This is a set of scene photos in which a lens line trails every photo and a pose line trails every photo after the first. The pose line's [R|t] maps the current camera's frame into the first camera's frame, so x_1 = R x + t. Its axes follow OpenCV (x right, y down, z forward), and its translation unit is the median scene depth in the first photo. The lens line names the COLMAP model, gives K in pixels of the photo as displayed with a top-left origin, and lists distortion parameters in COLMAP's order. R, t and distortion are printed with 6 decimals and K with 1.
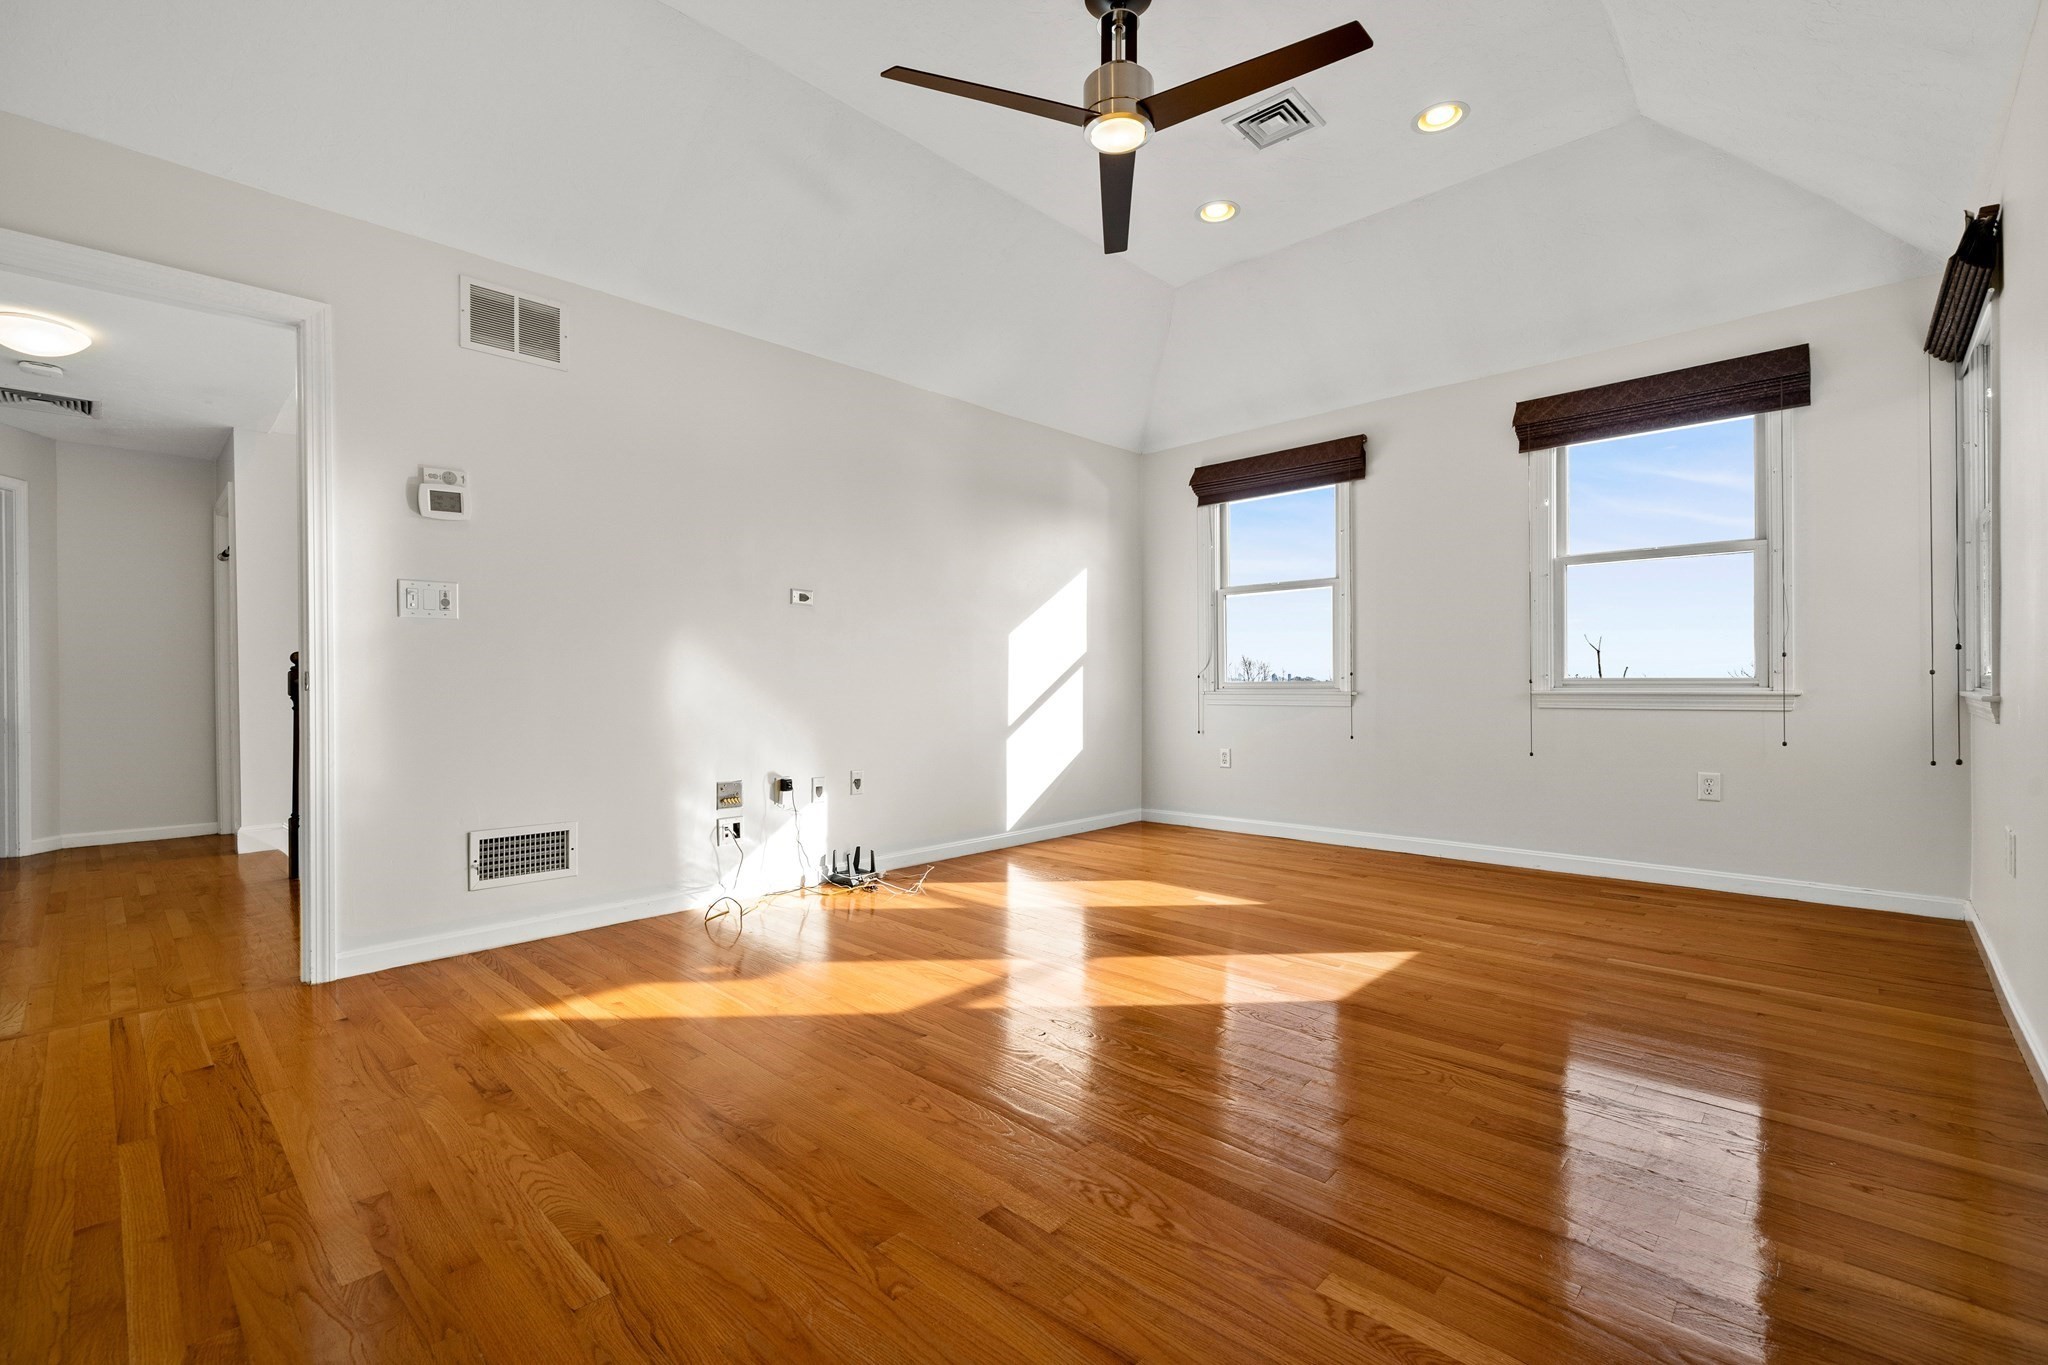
lens RADIAL K [[889.4, 0, 1007.0], [0, 889.4, 687.2], [0, 0, 1]] dist [-0.001733, 0.000185]
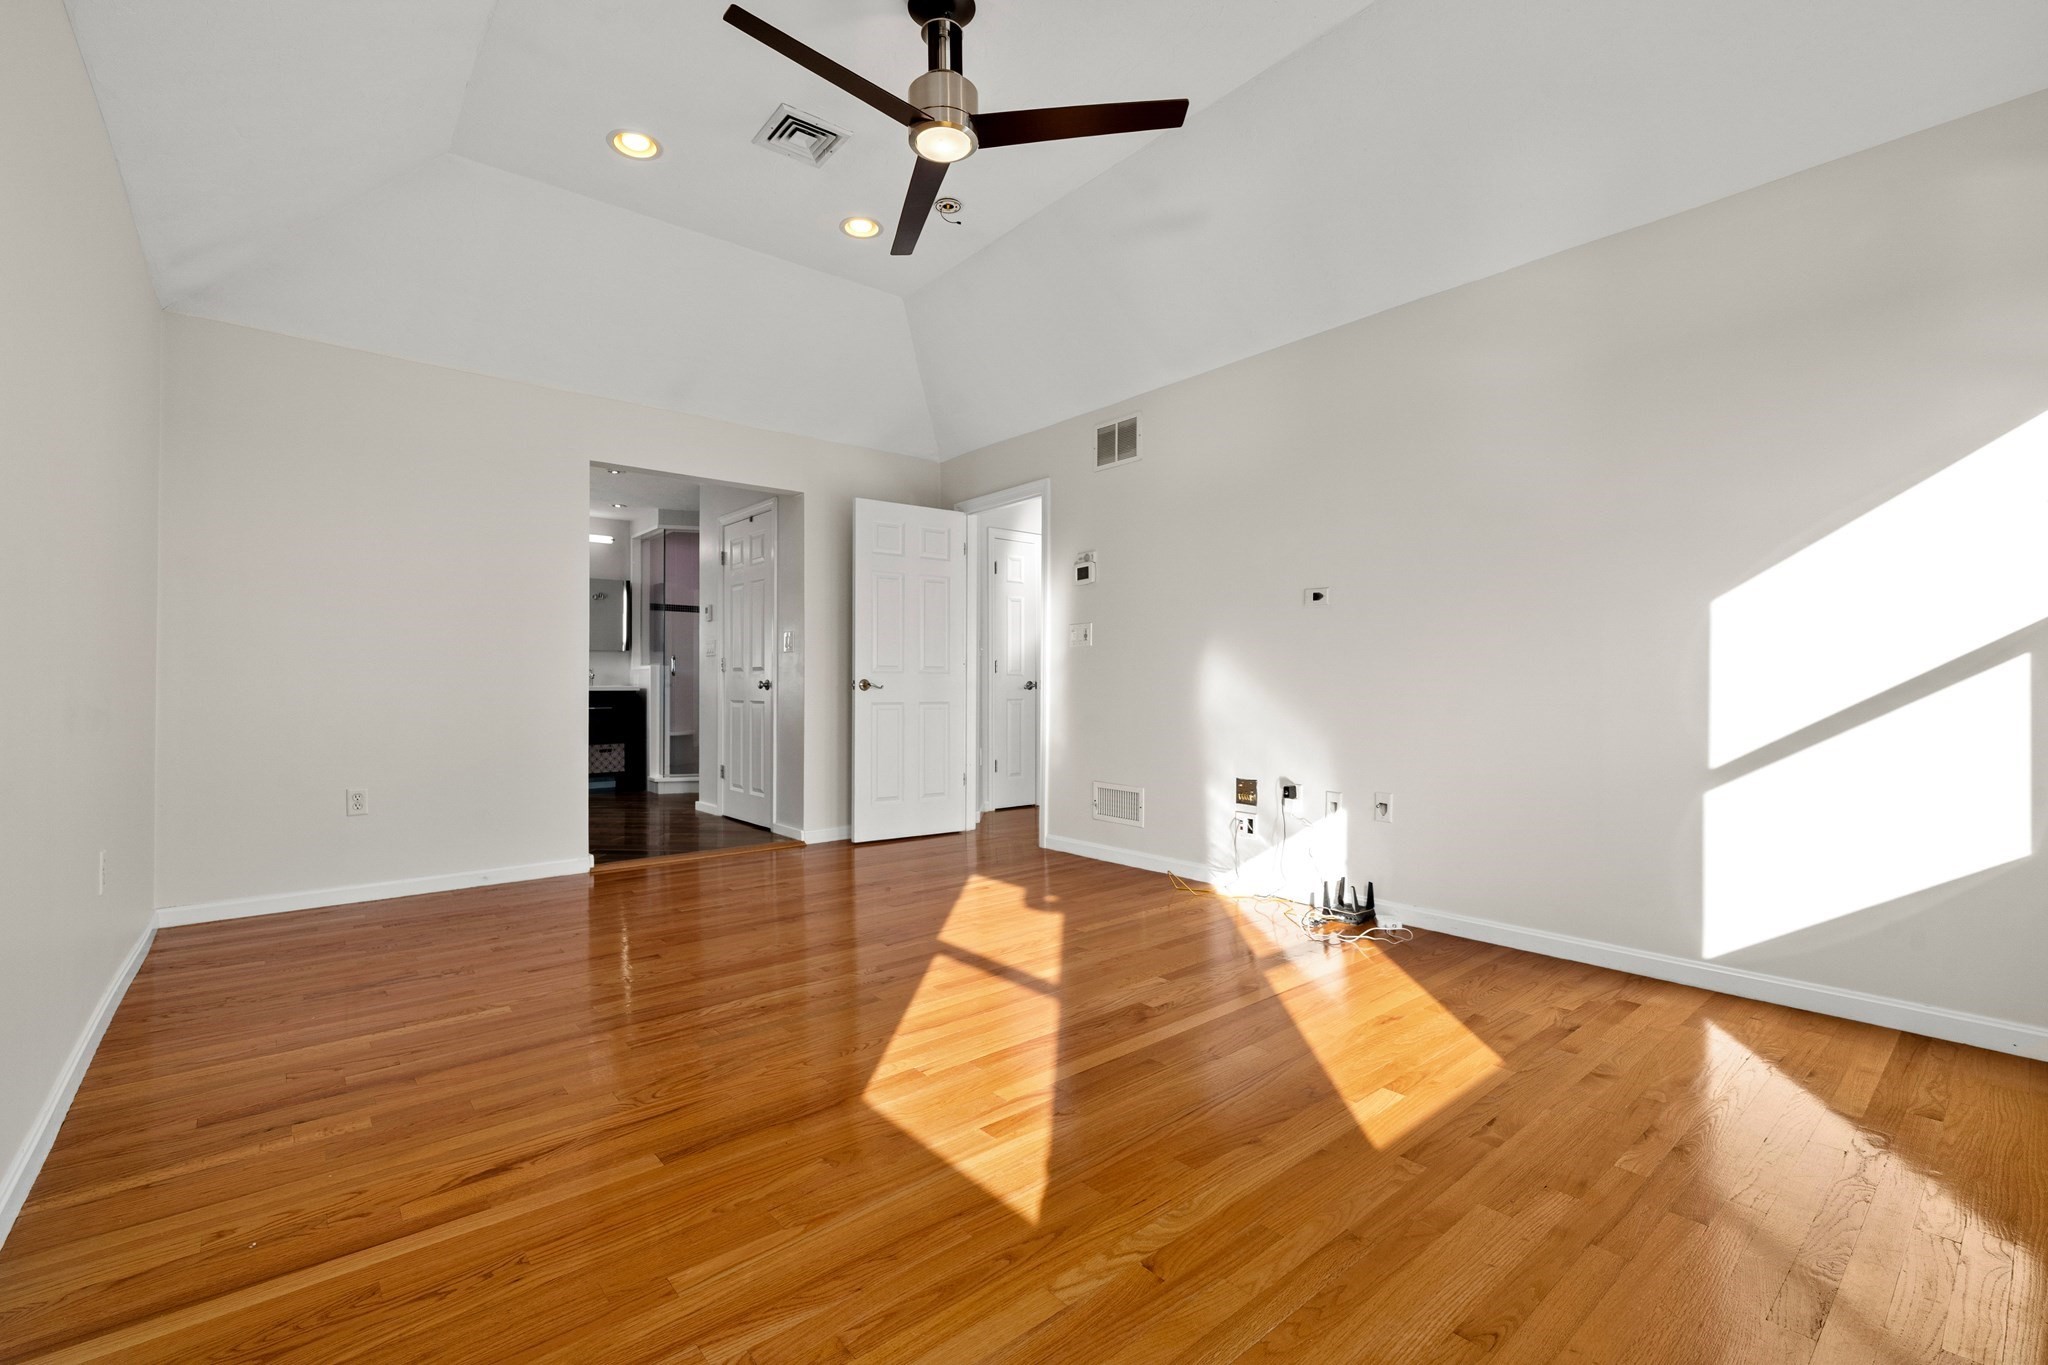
lens RADIAL K [[889.4, 0, 1017.4], [0, 889.4, 677.3], [0, 0, 1]] dist [-0.001733, 0.000185]
pose [[-0.105049, -0.001006, -0.994467, 0.786435], [-0.002852, 0.999996, -0.000710, -0.015001], [0.994463, 0.002761, -0.105051, 0.840130]]
